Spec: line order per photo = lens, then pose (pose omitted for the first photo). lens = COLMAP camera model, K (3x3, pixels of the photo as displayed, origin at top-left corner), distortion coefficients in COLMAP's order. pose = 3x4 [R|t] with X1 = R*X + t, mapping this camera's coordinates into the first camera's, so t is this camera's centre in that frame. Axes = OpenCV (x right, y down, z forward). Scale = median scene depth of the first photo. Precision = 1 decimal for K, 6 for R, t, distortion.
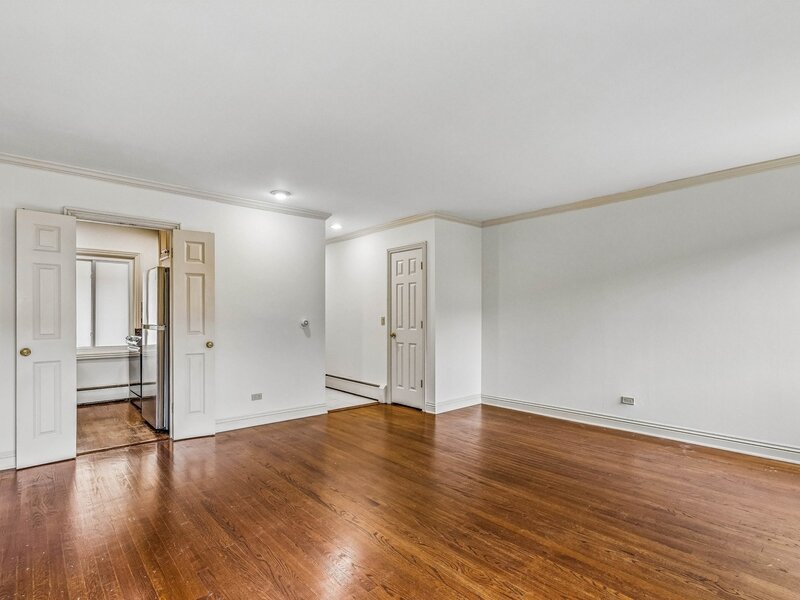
lens RADIAL K [[415.3, 0, 394.4], [0, 415.3, 317.8], [0, 0, 1]] dist [-0.000300, 0.000876]
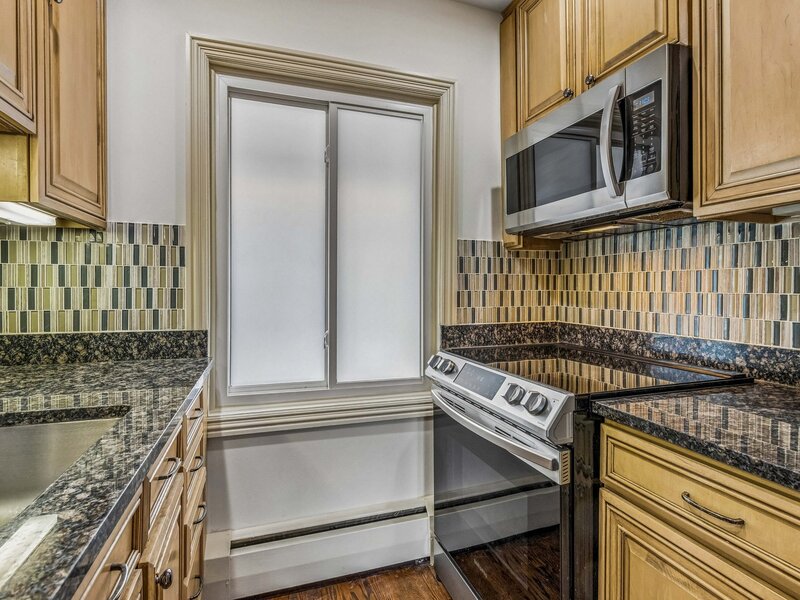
lens RADIAL K [[415.3, 0, 401.4], [0, 415.3, 295.0], [0, 0, 1]] dist [-0.000300, 0.000876]
pose [[0.925970, 0.008106, -0.377509, -0.616700], [-0.004800, 0.999941, 0.009698, 0.000559], [0.377566, -0.007168, 0.925955, 0.808801]]
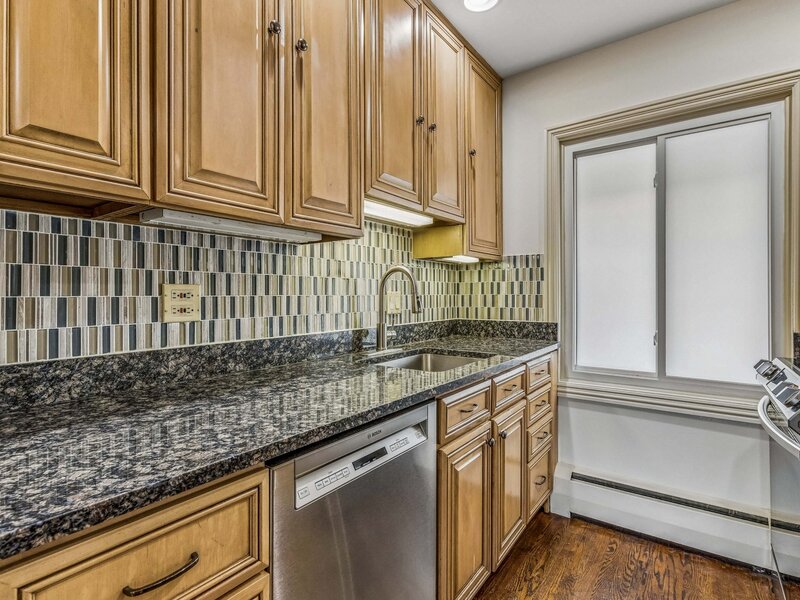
lens RADIAL K [[415.3, 0, 398.6], [0, 415.3, 293.6], [0, 0, 1]] dist [-0.000300, 0.000876]
pose [[0.216704, -0.002555, -0.976234, -0.463653], [0.002155, 0.999995, -0.002139, -0.001335], [0.976235, -0.001640, 0.216708, 0.771716]]
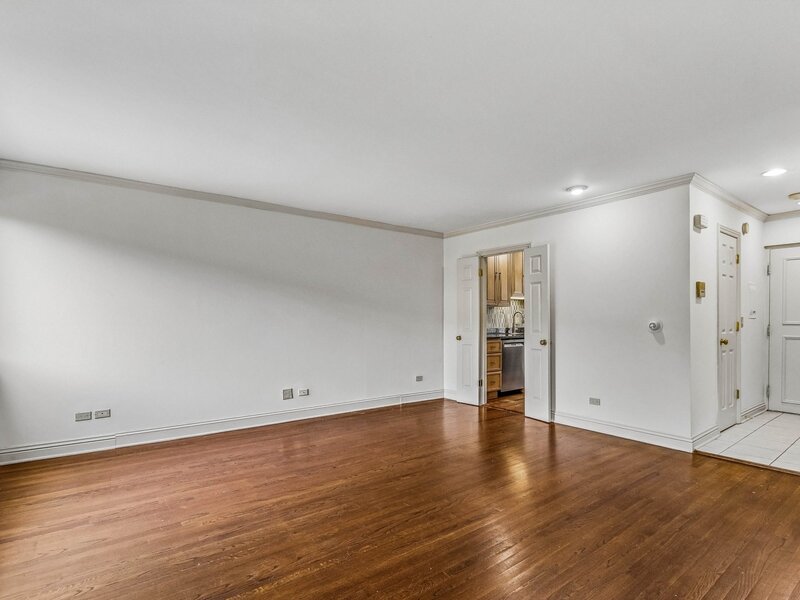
lens RADIAL K [[415.3, 0, 401.7], [0, 415.3, 319.1], [0, 0, 1]] dist [-0.000300, 0.000876]
pose [[-0.062472, 0.001457, -0.998046, 0.586572], [-0.002287, 0.999996, 0.001603, -0.000718], [0.998044, 0.002383, -0.062469, 0.548840]]
